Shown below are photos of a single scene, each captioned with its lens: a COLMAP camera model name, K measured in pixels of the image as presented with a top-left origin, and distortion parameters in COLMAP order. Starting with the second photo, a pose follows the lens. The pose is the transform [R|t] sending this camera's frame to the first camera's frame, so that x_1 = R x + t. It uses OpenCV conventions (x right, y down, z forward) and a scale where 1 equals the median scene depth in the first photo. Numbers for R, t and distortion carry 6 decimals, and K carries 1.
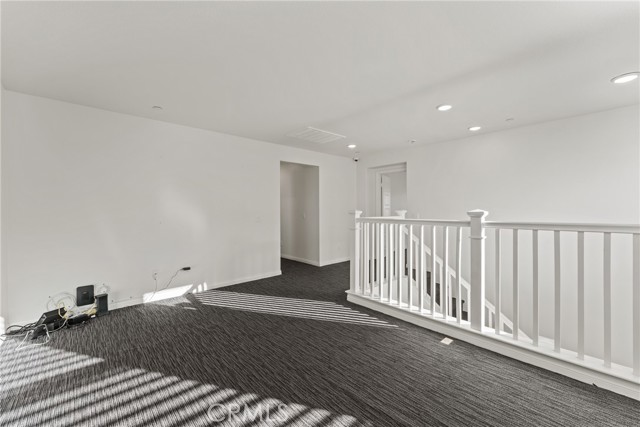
lens RADIAL K [[258.4, 0, 320.2], [0, 258.4, 212.7], [0, 0, 1]] dist [-0.002589, -0.000532]
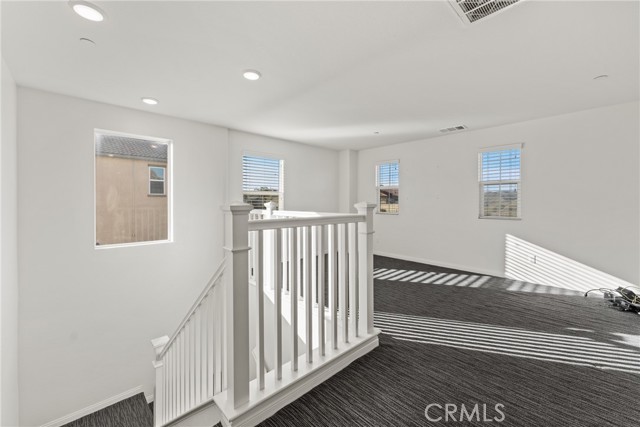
lens RADIAL K [[258.4, 0, 319.9], [0, 258.4, 209.9], [0, 0, 1]] dist [-0.002589, -0.000532]
pose [[-0.999597, 0.006088, -0.027731, 0.297385], [0.005915, 0.999962, 0.006349, 0.003686], [0.027768, 0.006182, -0.999595, 1.811979]]
